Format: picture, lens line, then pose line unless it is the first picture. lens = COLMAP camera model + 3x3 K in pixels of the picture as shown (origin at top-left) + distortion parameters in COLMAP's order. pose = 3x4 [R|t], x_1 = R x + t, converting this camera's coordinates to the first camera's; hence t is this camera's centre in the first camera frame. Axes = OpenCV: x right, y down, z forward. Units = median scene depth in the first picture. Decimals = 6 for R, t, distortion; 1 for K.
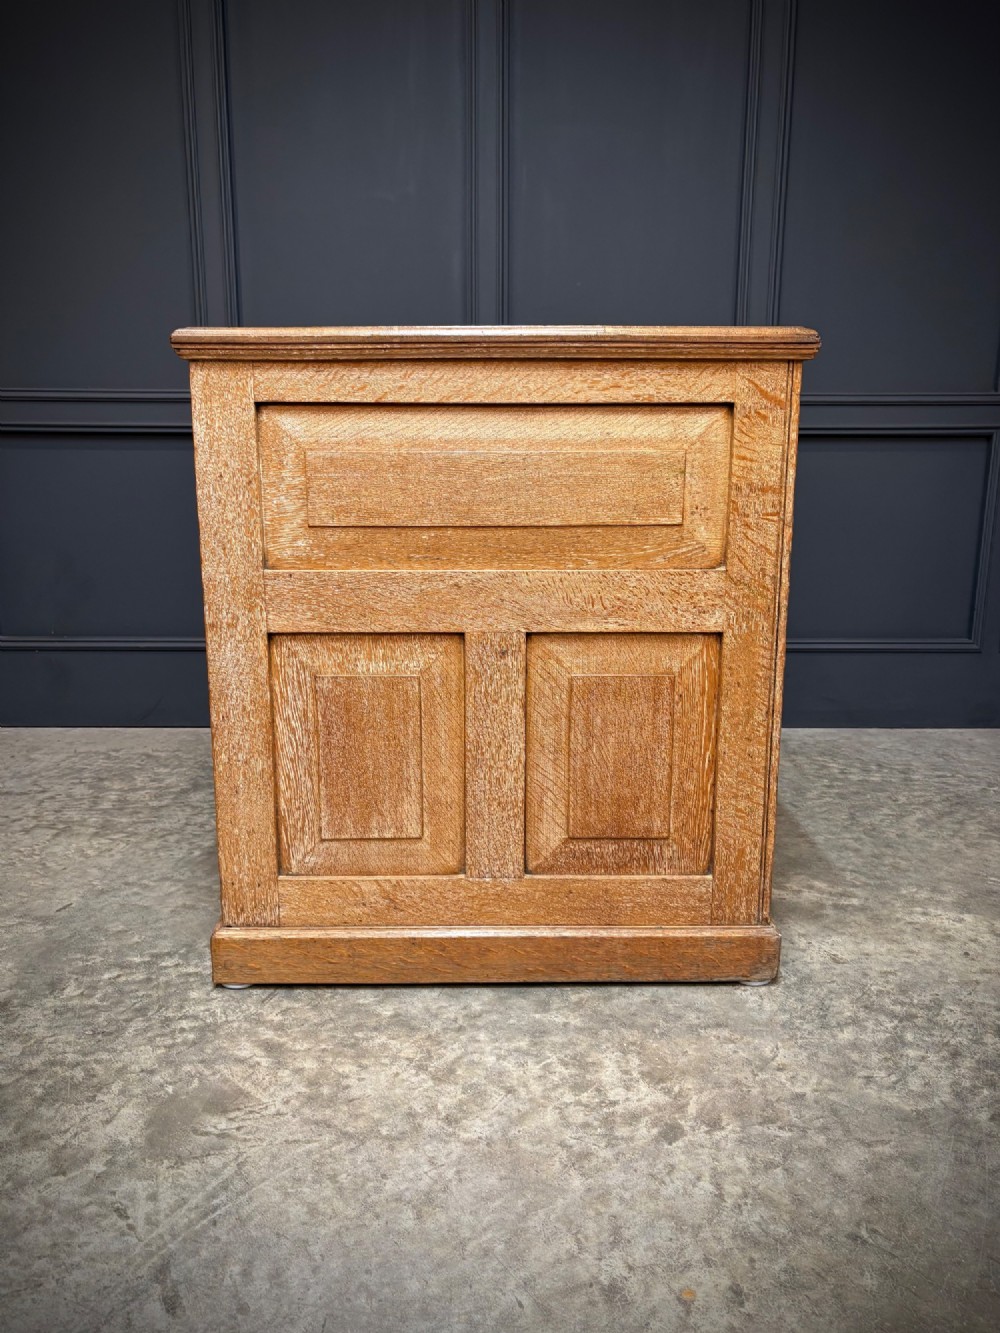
lens RADIAL K [[1034.1, 0, 497.4], [0, 1034.1, 665.5], [0, 0, 1]] dist [0.002817, 0.029353]
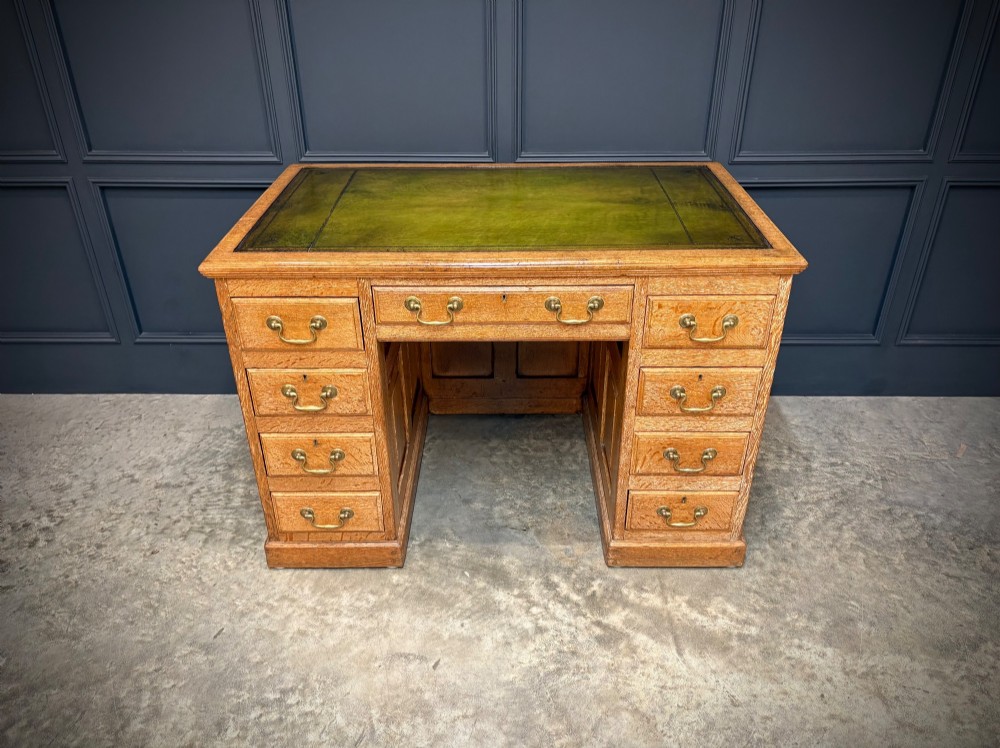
lens RADIAL K [[775.7, 0, 502.0], [0, 775.7, 372.7], [0, 0, 1]] dist [0.002817, 0.029353]
pose [[0.999741, 0.004428, -0.022327, 0.015584], [0.002793, 0.949620, 0.313392, -0.573870], [0.022590, -0.313373, 0.949361, 0.077850]]
